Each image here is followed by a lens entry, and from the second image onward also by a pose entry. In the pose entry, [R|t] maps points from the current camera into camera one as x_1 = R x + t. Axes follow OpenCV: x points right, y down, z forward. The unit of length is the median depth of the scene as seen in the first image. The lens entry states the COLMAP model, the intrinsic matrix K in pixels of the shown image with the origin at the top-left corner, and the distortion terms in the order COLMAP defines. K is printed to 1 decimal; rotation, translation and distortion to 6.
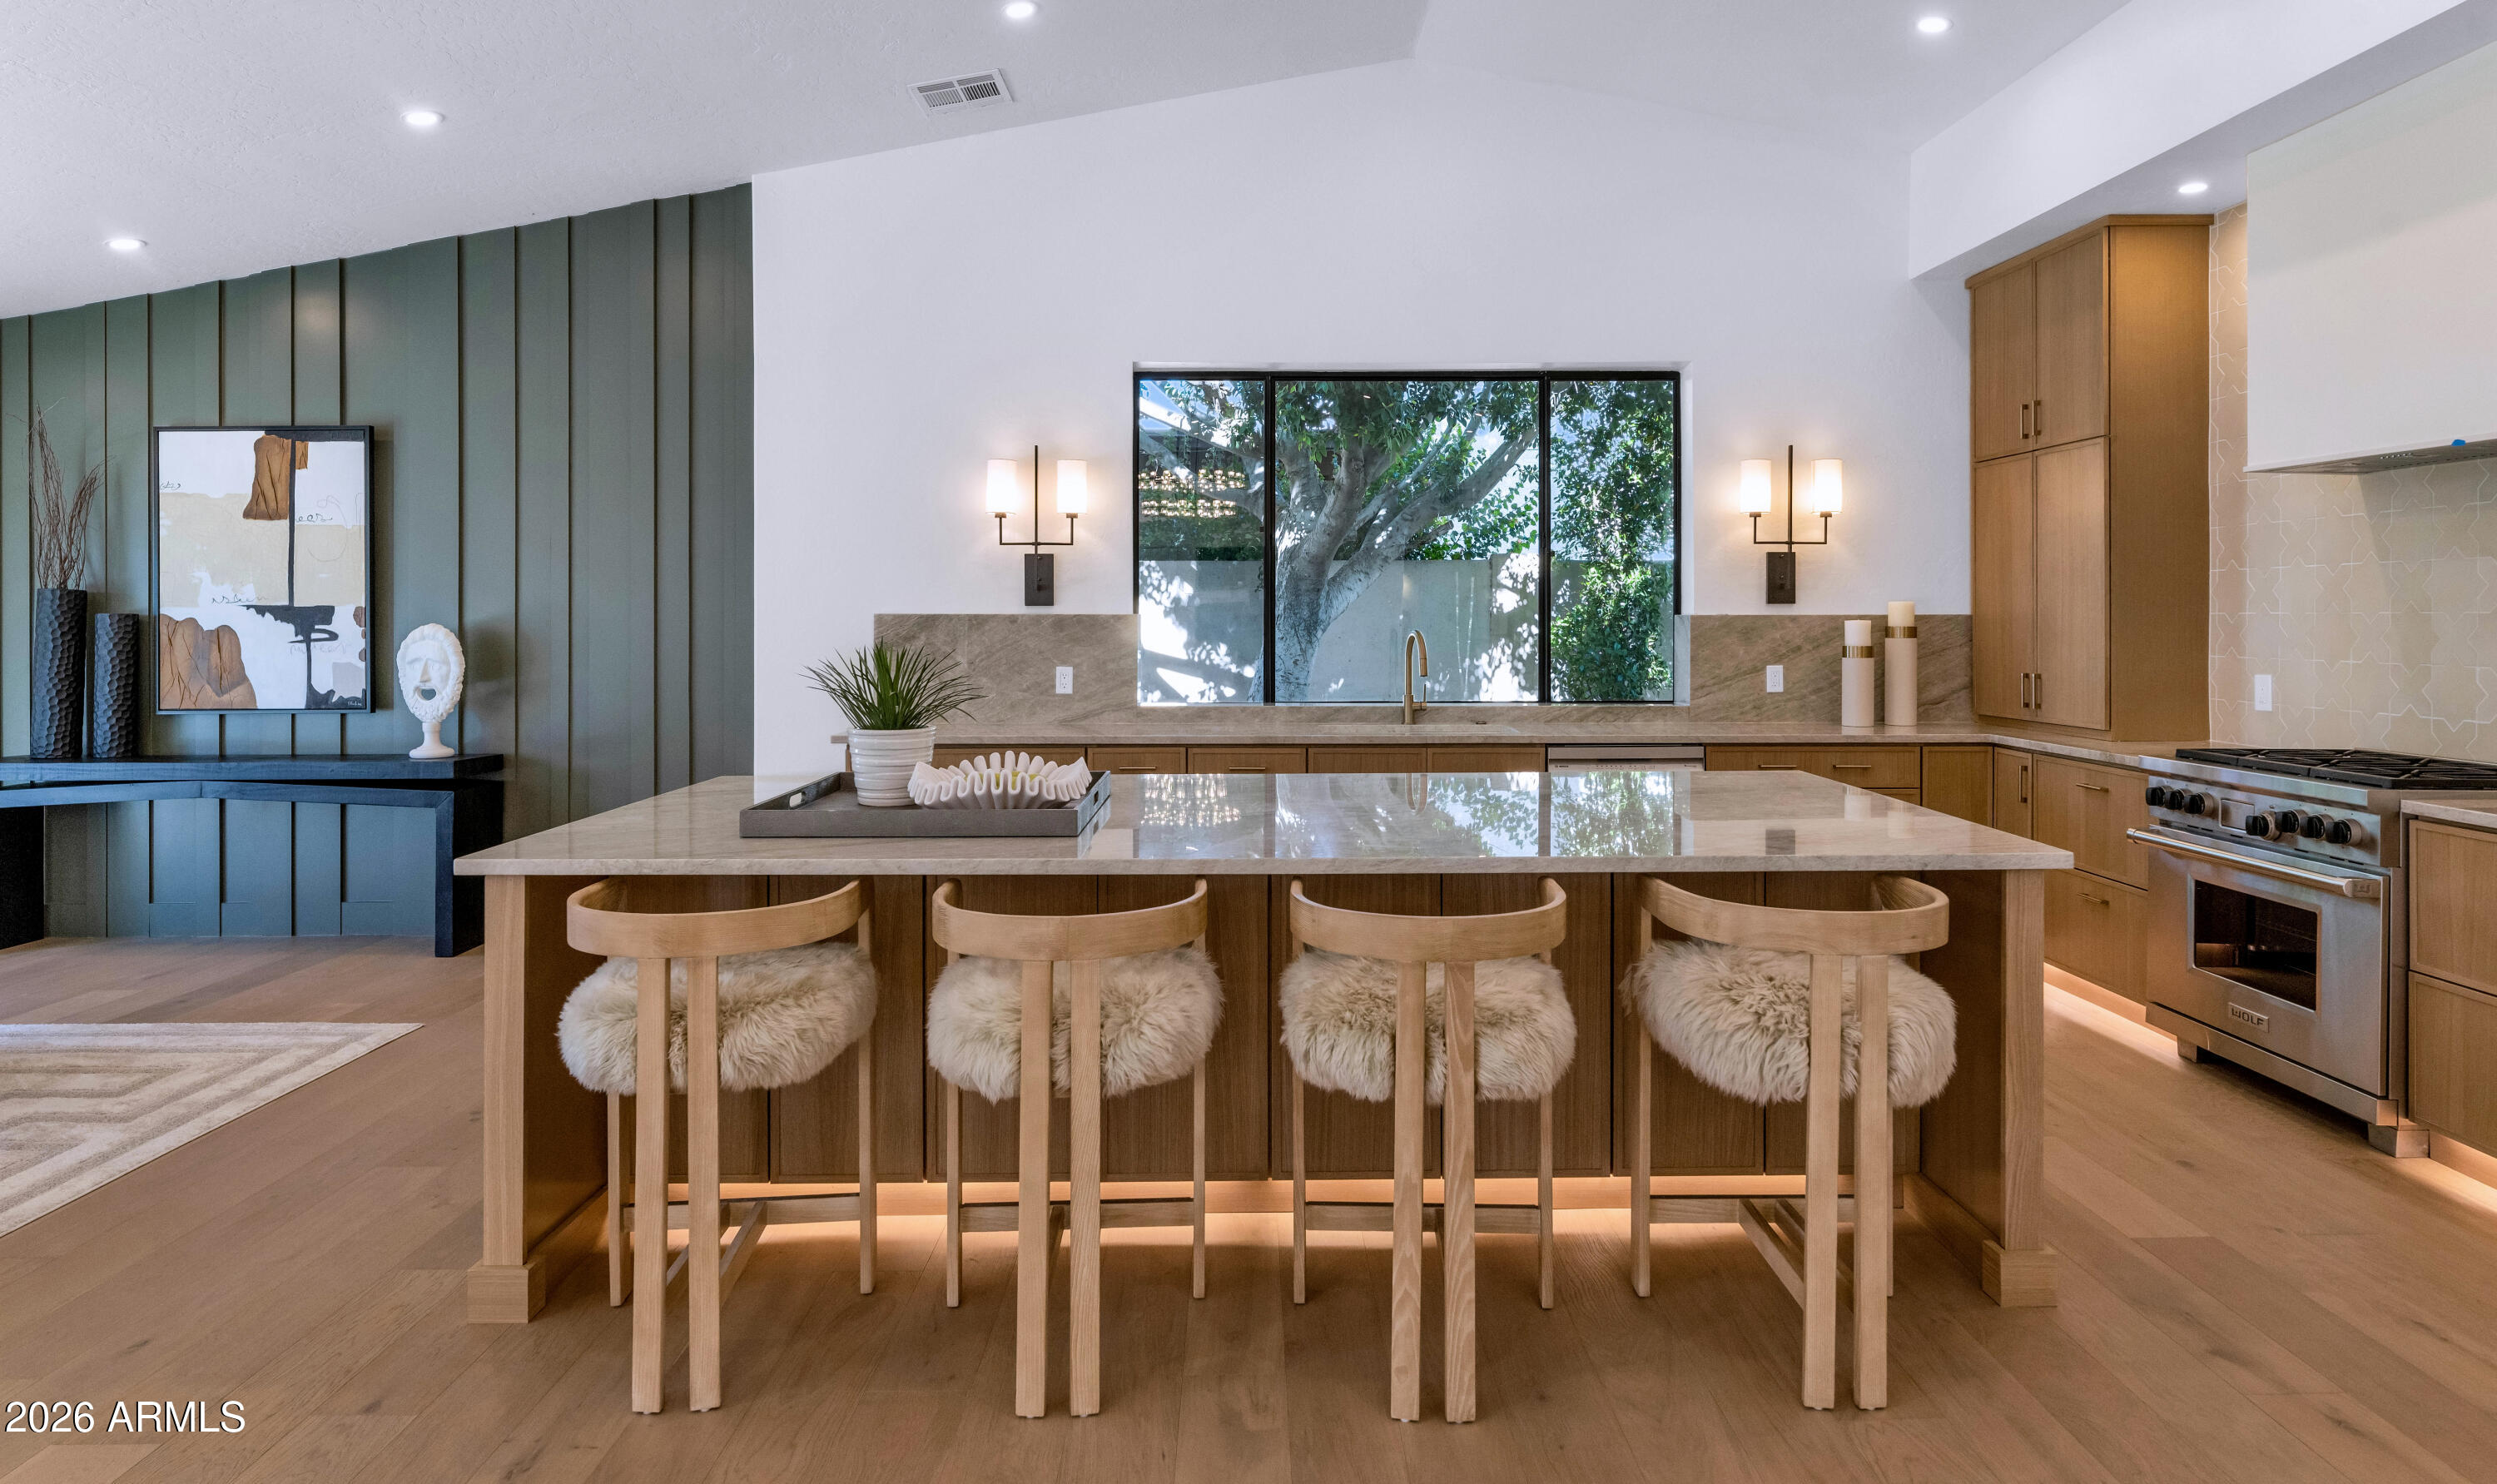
lens RADIAL K [[1421.2, 0, 1286.0], [0, 1421.2, 601.7], [0, 0, 1]] dist [-0.000366, -0.000117]
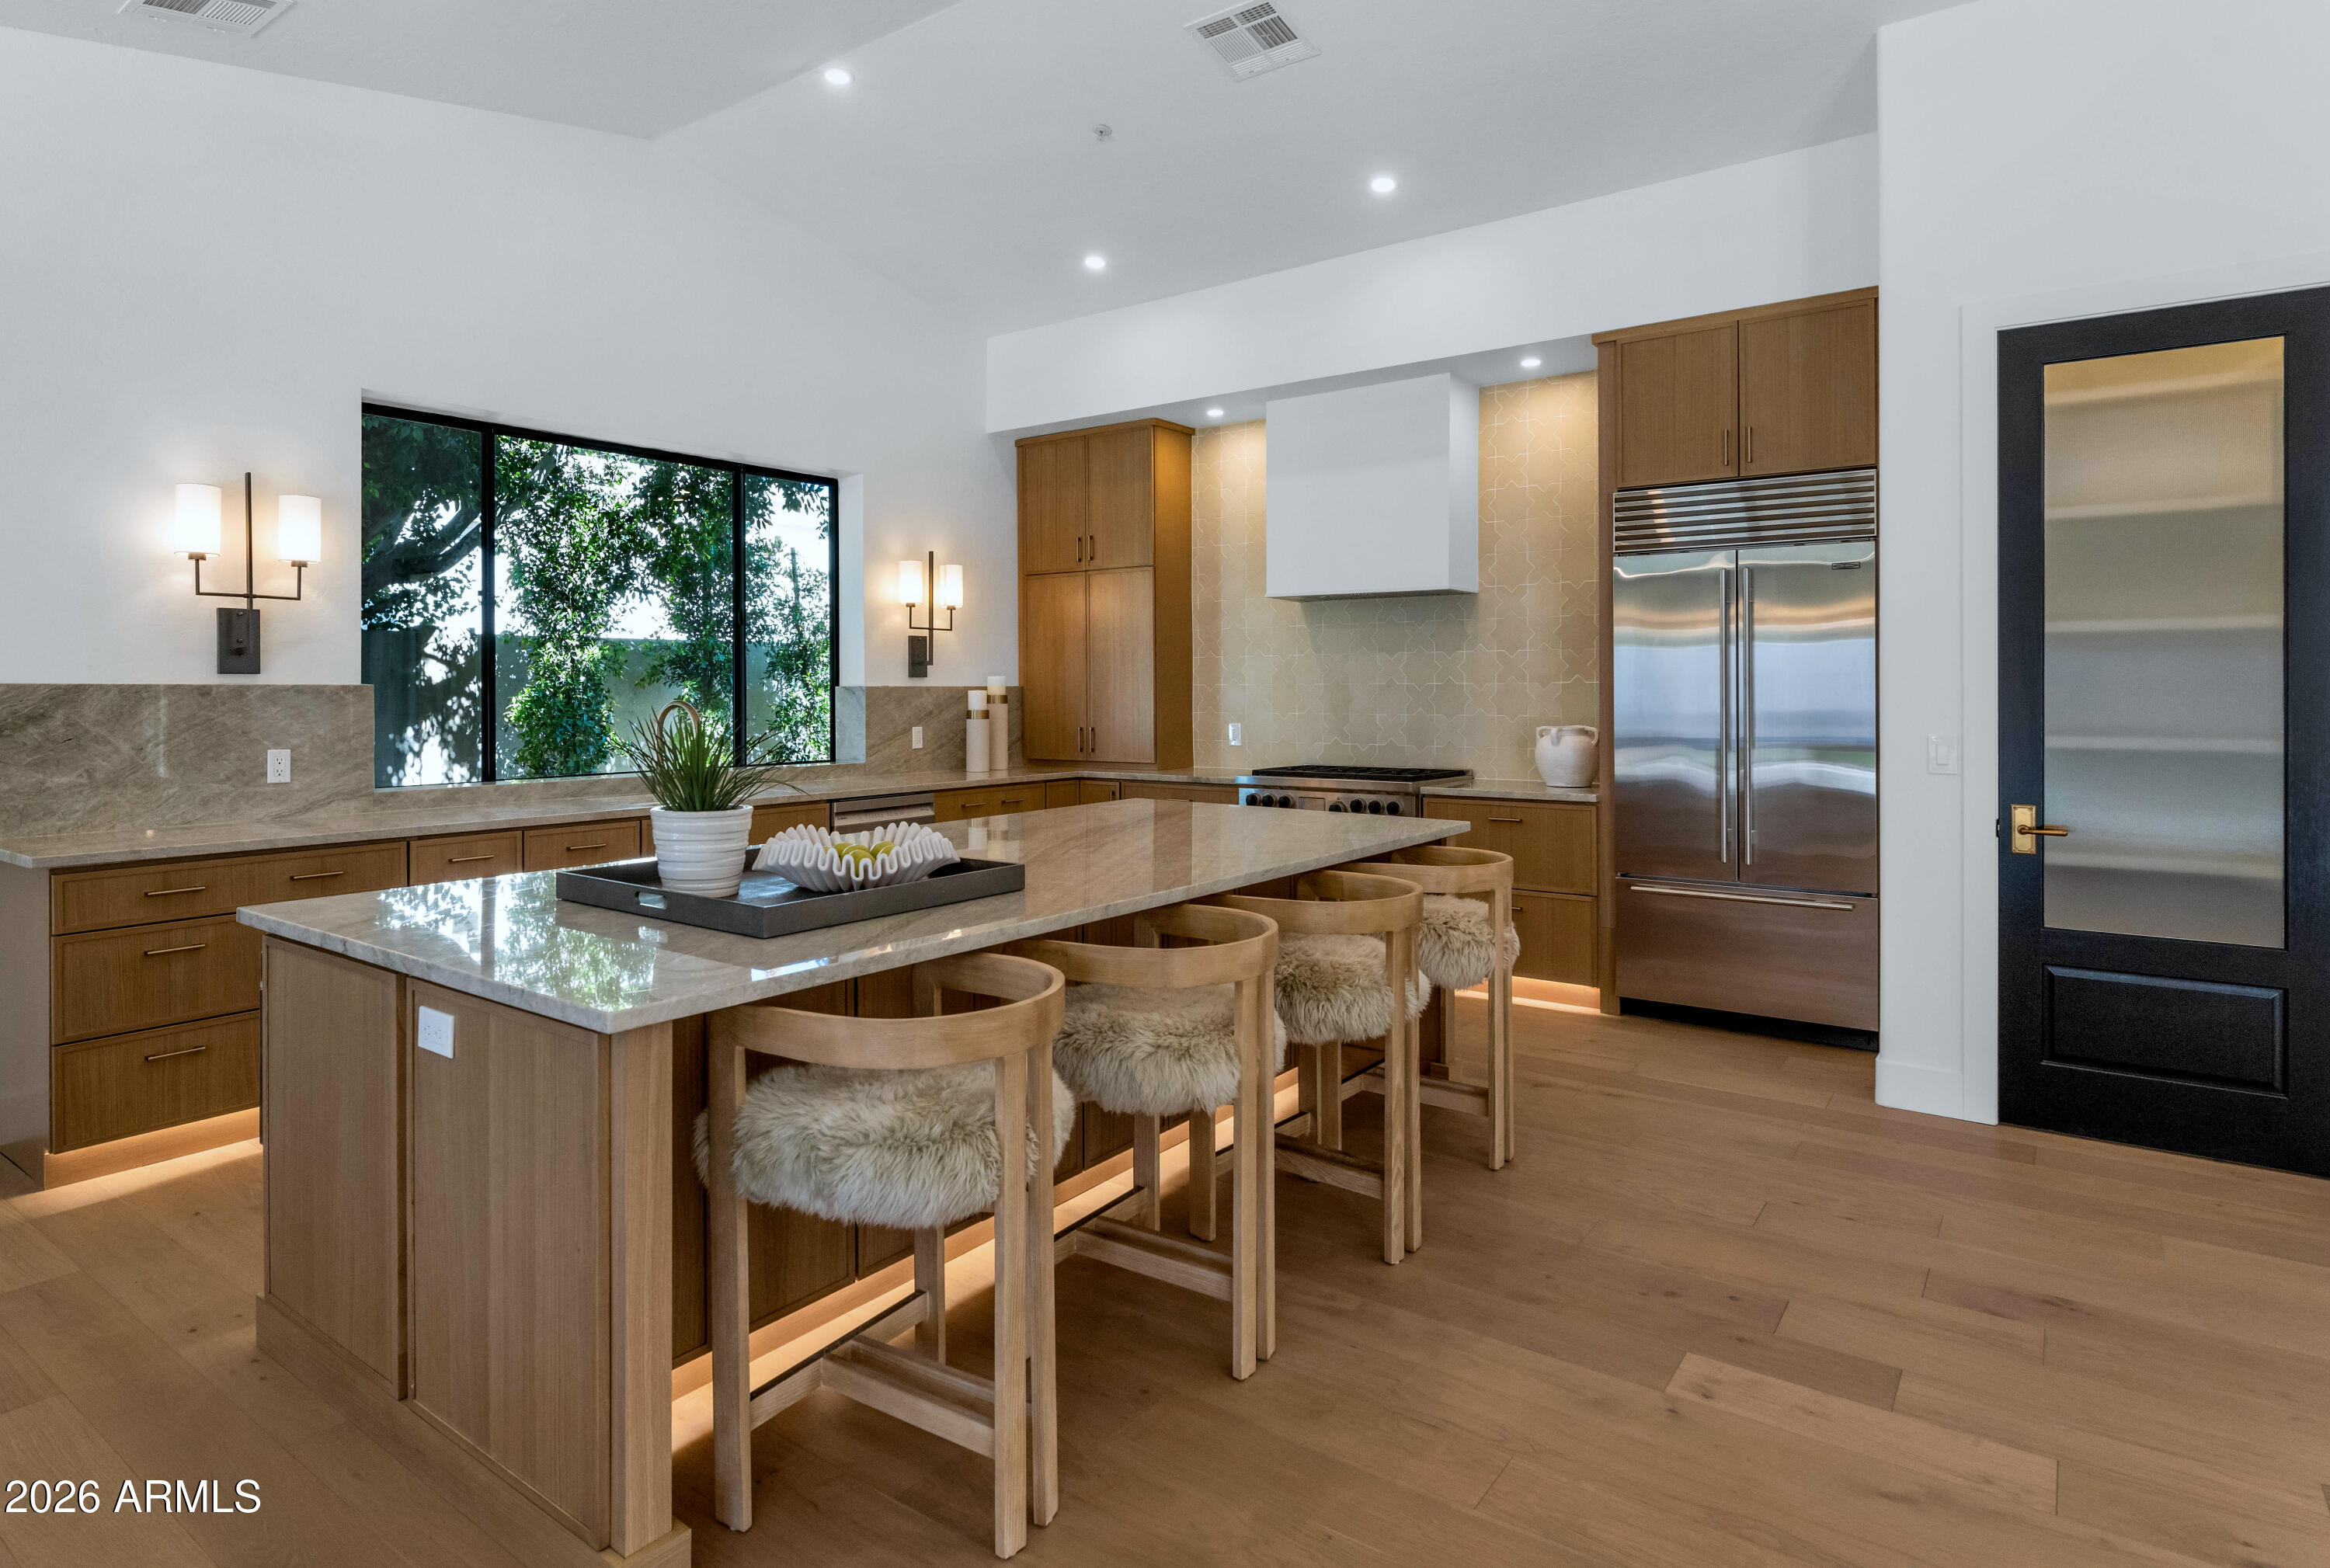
lens RADIAL K [[1260.7, 0, 1117.2], [0, 1260.7, 668.1], [0, 0, 1]] dist [-0.018607, 0.000414]
pose [[0.622301, 0.011630, 0.782692, -0.410948], [-0.006055, 0.999931, -0.010043, 0.003545], [-0.782755, 0.001510, 0.622329, 0.175159]]
